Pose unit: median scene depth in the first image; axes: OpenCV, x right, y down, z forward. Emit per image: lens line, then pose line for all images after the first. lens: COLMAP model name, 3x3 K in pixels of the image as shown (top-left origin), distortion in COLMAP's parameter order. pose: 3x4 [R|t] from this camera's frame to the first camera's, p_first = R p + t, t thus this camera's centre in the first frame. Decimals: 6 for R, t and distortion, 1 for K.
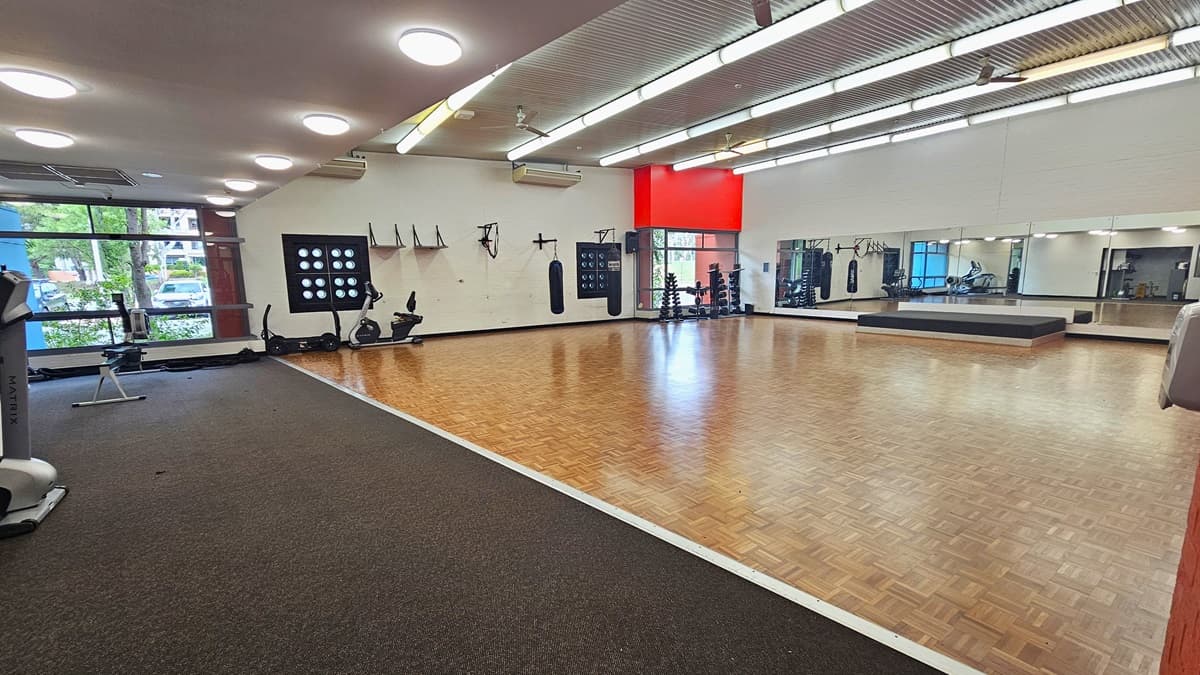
lens RADIAL K [[494.6, 0, 601.0], [0, 494.6, 345.6], [0, 0, 1]] dist [-0.001218, -0.000359]
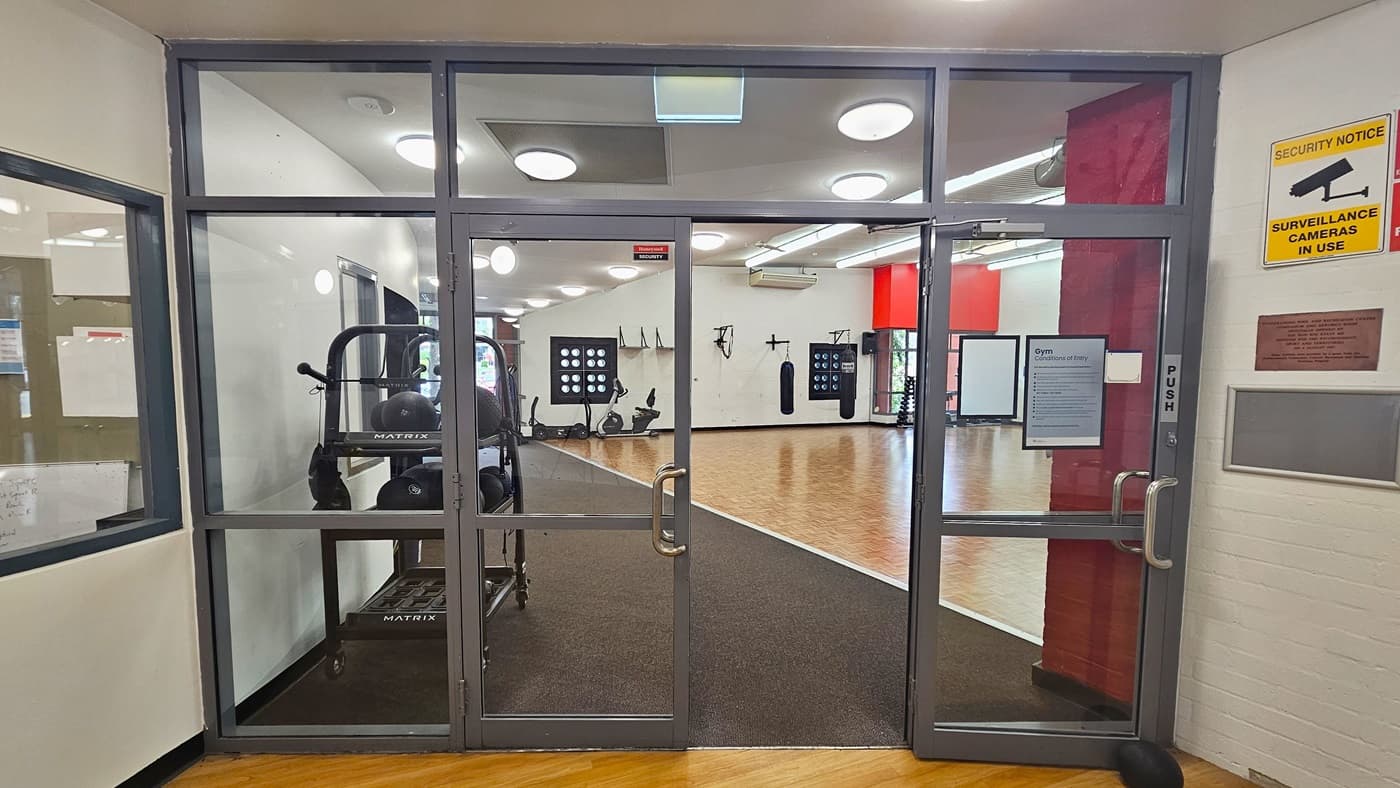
lens RADIAL K [[577.1, 0, 701.2], [0, 577.1, 403.5], [0, 0, 1]] dist [-0.001218, -0.000359]
pose [[0.969638, 0.032930, -0.242318, 0.026714], [-0.053896, 0.995304, -0.080409, 0.017880], [0.238533, 0.091027, 0.966859, -0.179099]]
